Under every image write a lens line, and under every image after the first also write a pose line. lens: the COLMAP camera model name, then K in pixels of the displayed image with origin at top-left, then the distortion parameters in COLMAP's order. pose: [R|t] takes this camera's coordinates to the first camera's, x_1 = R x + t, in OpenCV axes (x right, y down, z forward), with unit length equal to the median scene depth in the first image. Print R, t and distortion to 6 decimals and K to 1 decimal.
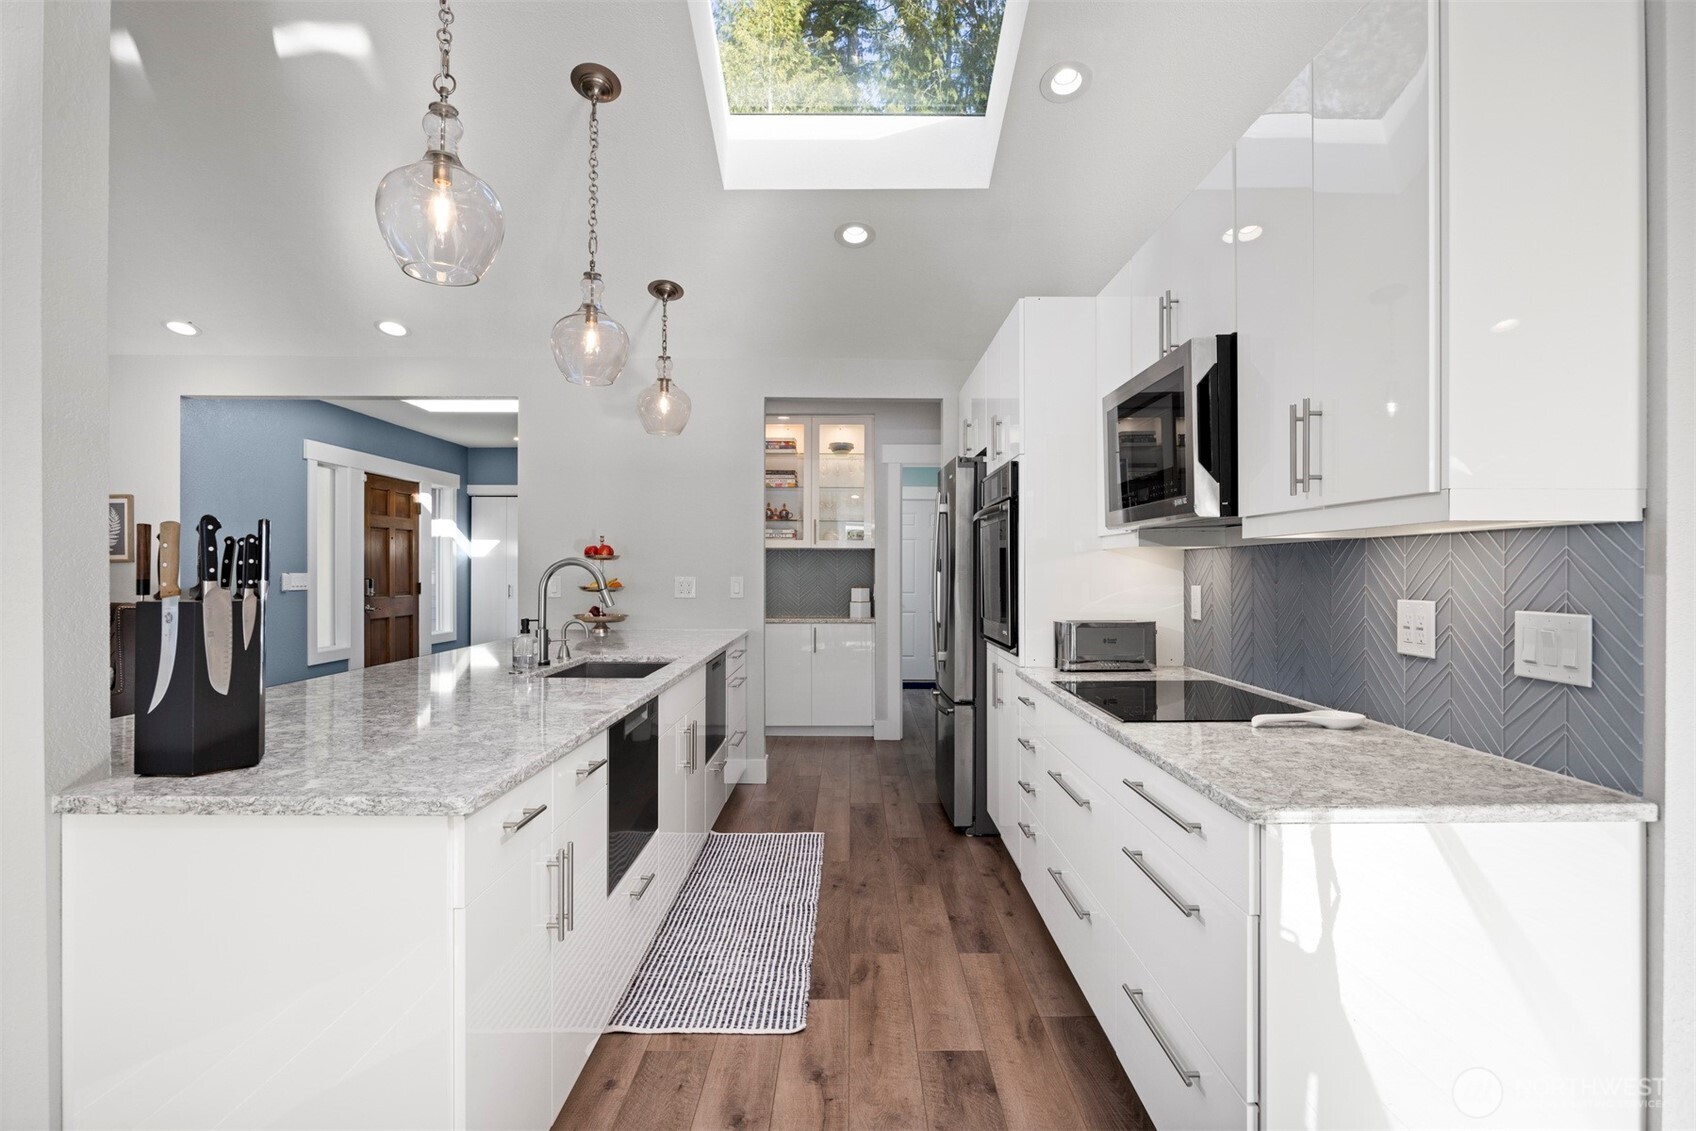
lens RADIAL K [[873.5, 0, 848.0], [0, 873.5, 565.5], [0, 0, 1]] dist [0.002127, 0.000041]
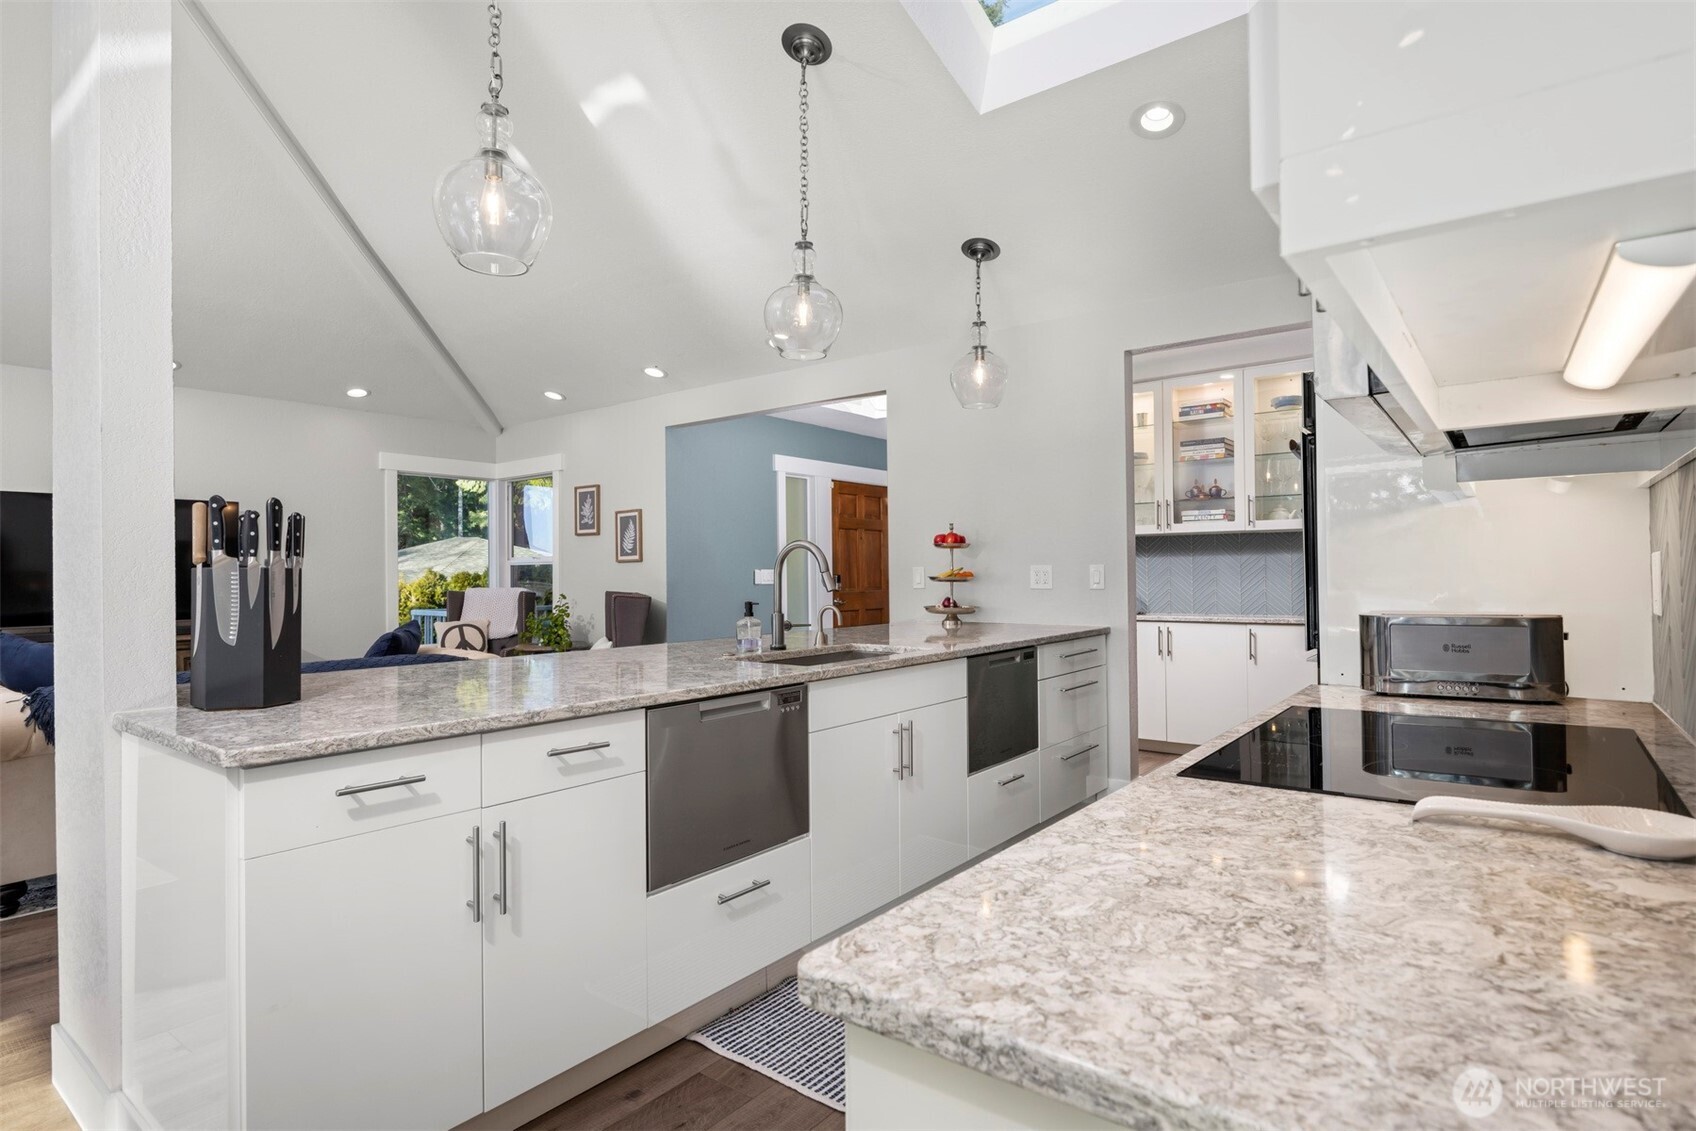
lens RADIAL K [[867.3, 0, 848.0], [0, 867.3, 565.5], [0, 0, 1]] dist [-0.013502, 0.000458]
pose [[0.791087, -0.015626, -0.611504, 0.314673], [0.013421, 0.999876, -0.008188, 0.027911], [0.611556, -0.001730, 0.791199, 0.274011]]
